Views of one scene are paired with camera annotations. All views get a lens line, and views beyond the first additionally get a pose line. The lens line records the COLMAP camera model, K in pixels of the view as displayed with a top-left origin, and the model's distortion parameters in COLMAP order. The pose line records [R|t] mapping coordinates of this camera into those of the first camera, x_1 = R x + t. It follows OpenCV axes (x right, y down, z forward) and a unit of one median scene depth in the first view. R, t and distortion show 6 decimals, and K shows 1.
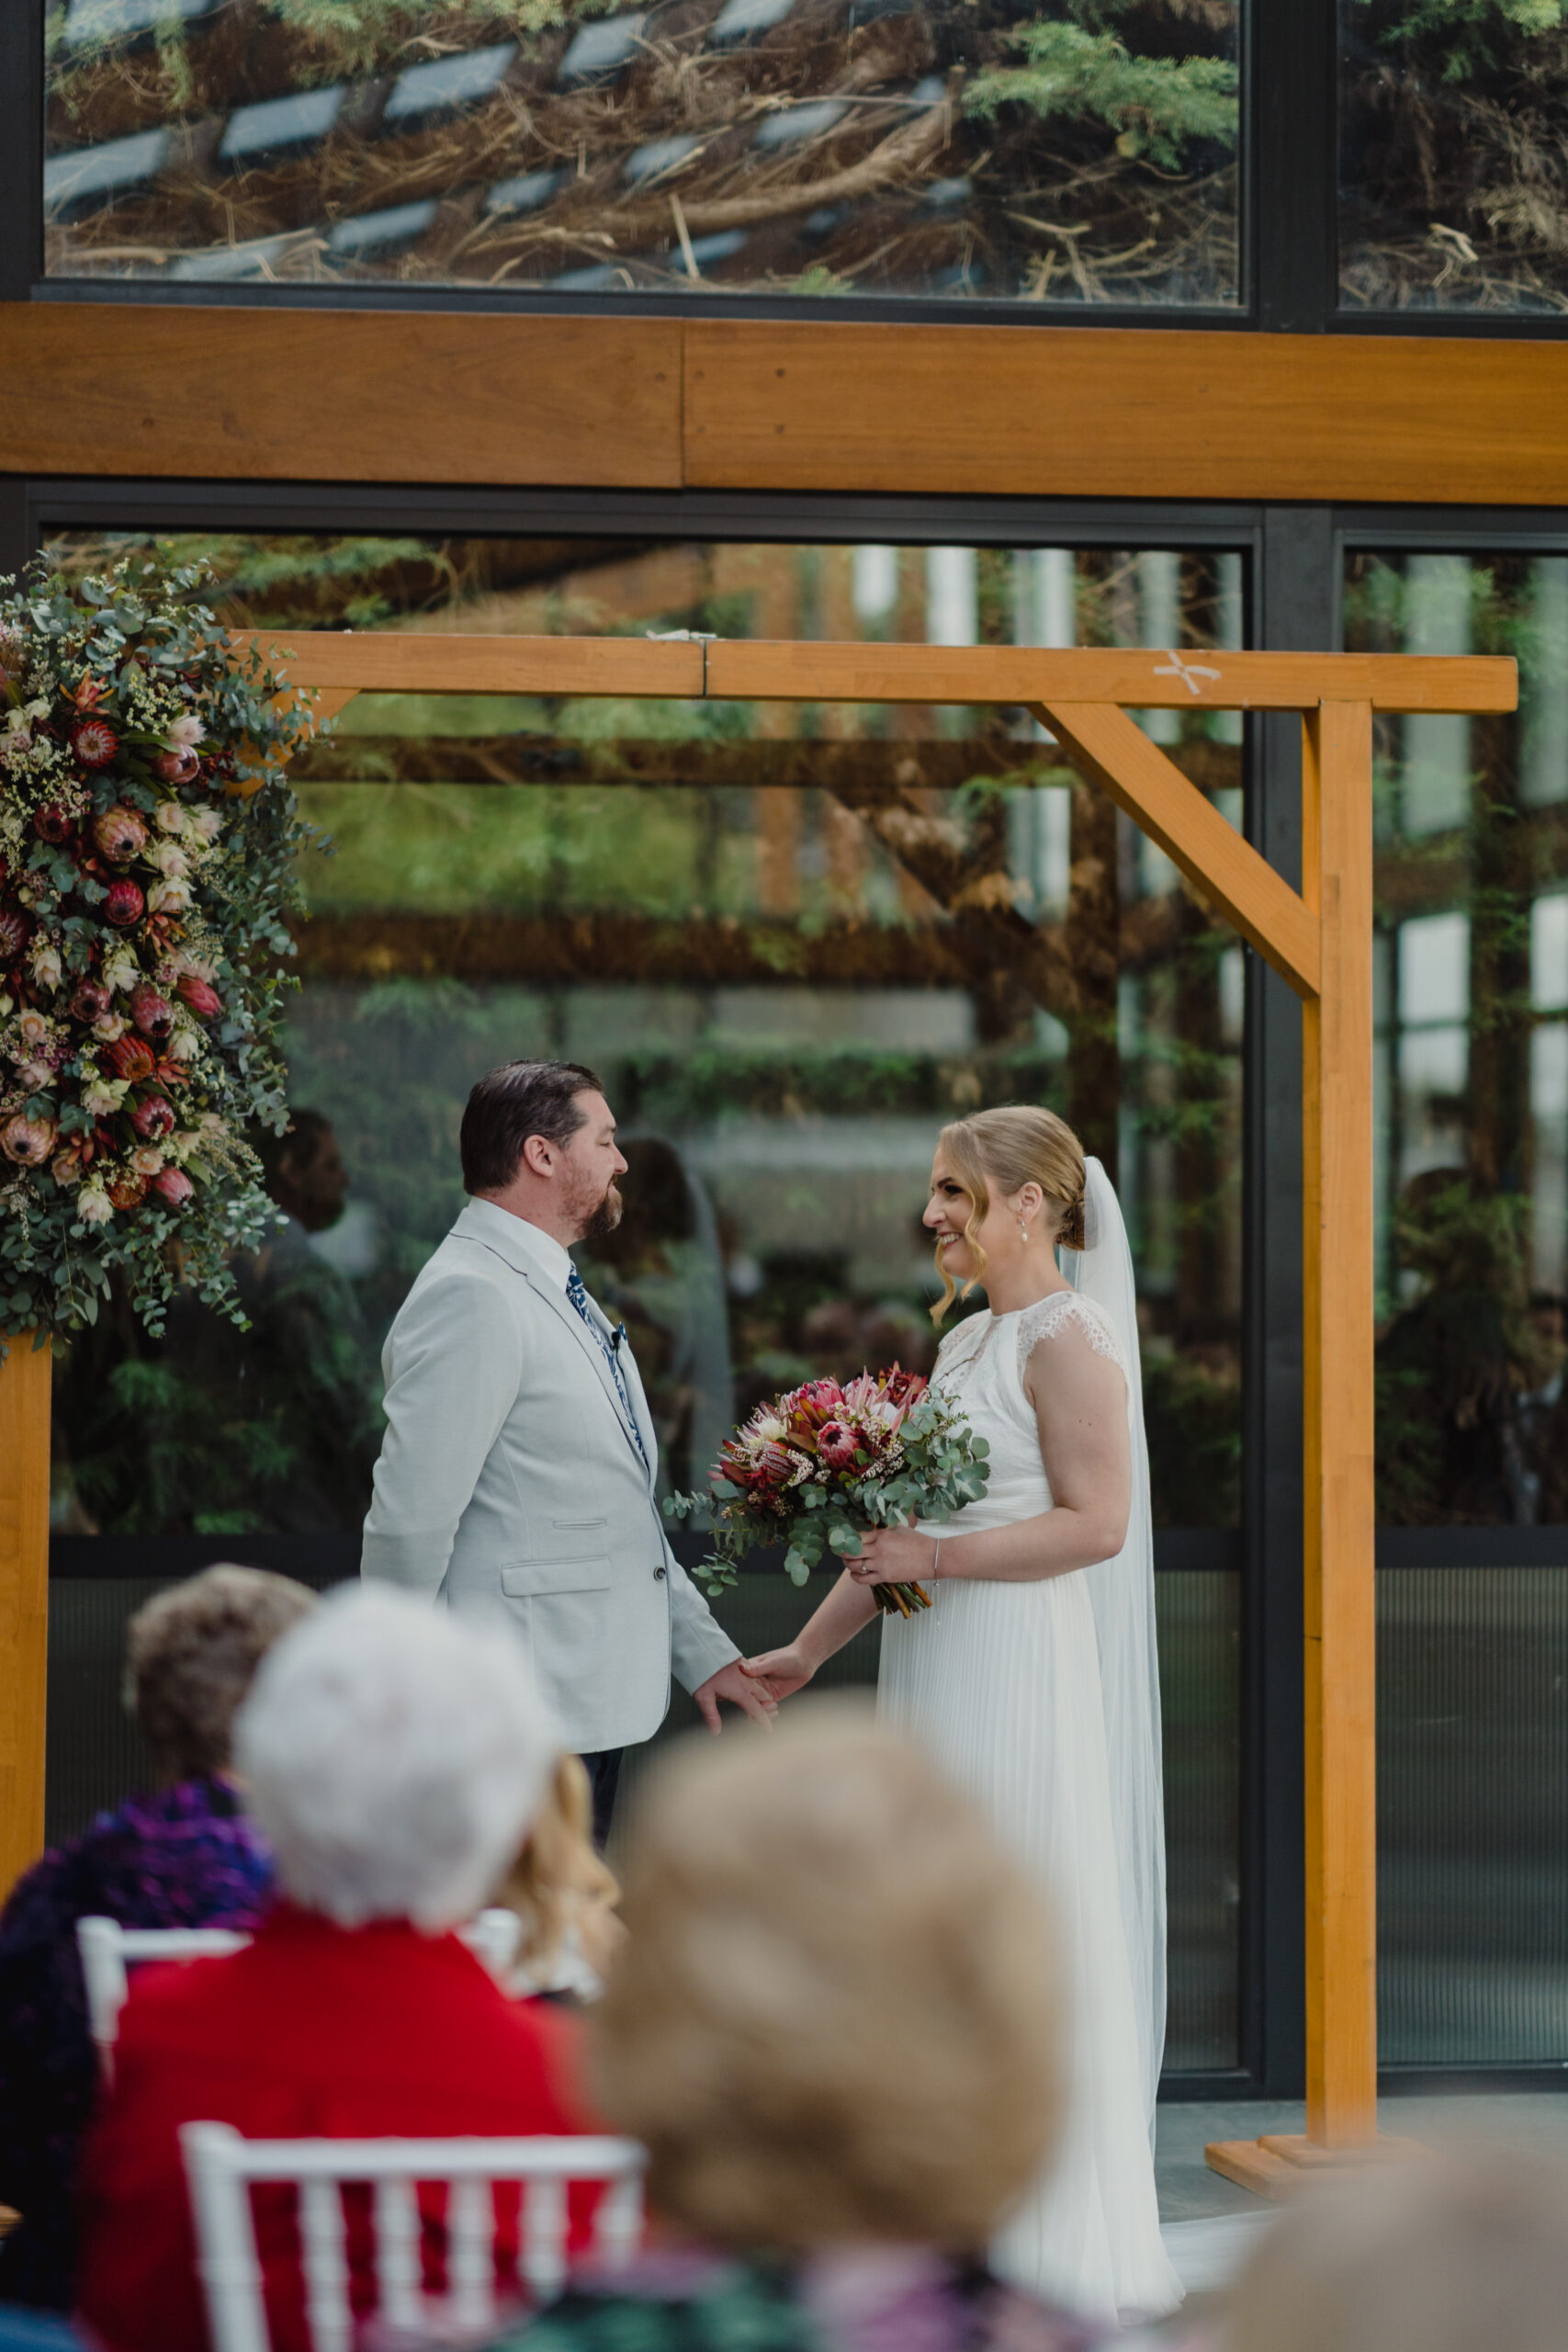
lens RADIAL K [[5708.3, 0, 661.8], [0, 5708.3, 1261.4], [0, 0, 1]] dist [0.014758, 0.000000]
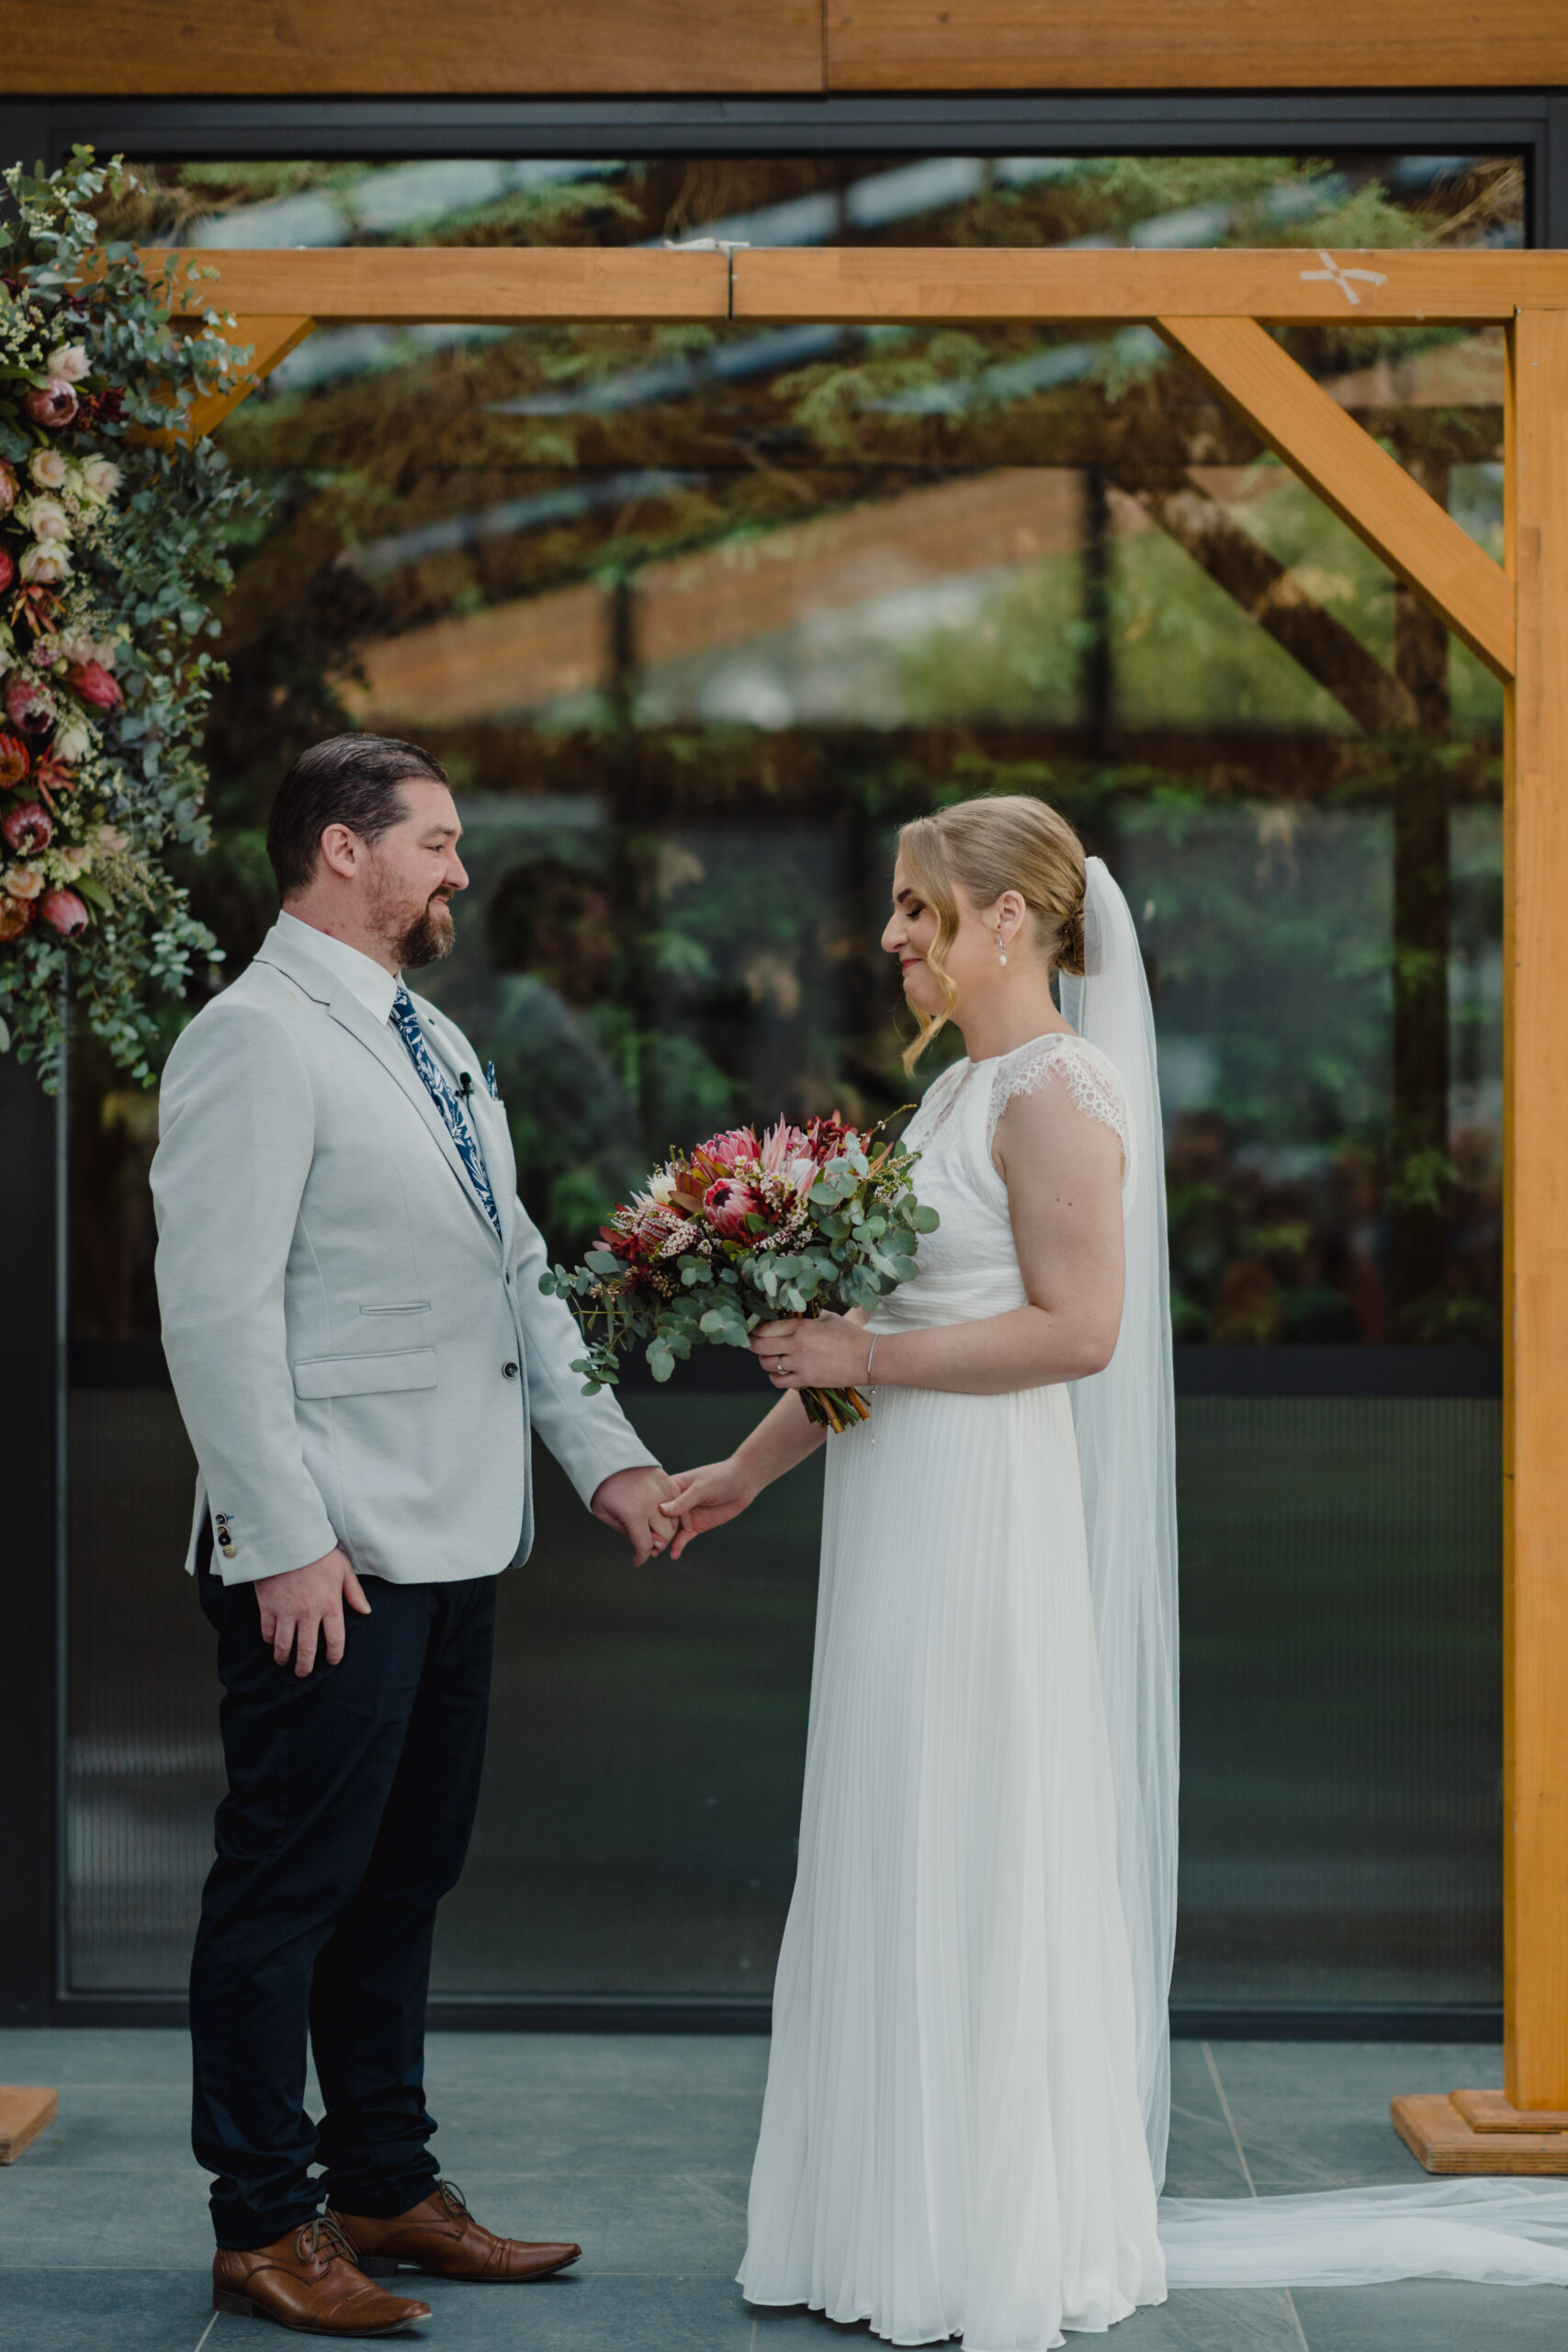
lens RADIAL K [[5708.3, 0, 723.9], [0, 5708.3, 1209.2], [0, 0, 1]] dist [0.014758, 0.000000]
pose [[0.979847, 0.004198, -0.199706, 0.177061], [-0.001913, 0.999930, 0.011636, 0.020377], [0.199741, -0.011020, 0.979787, 0.200642]]
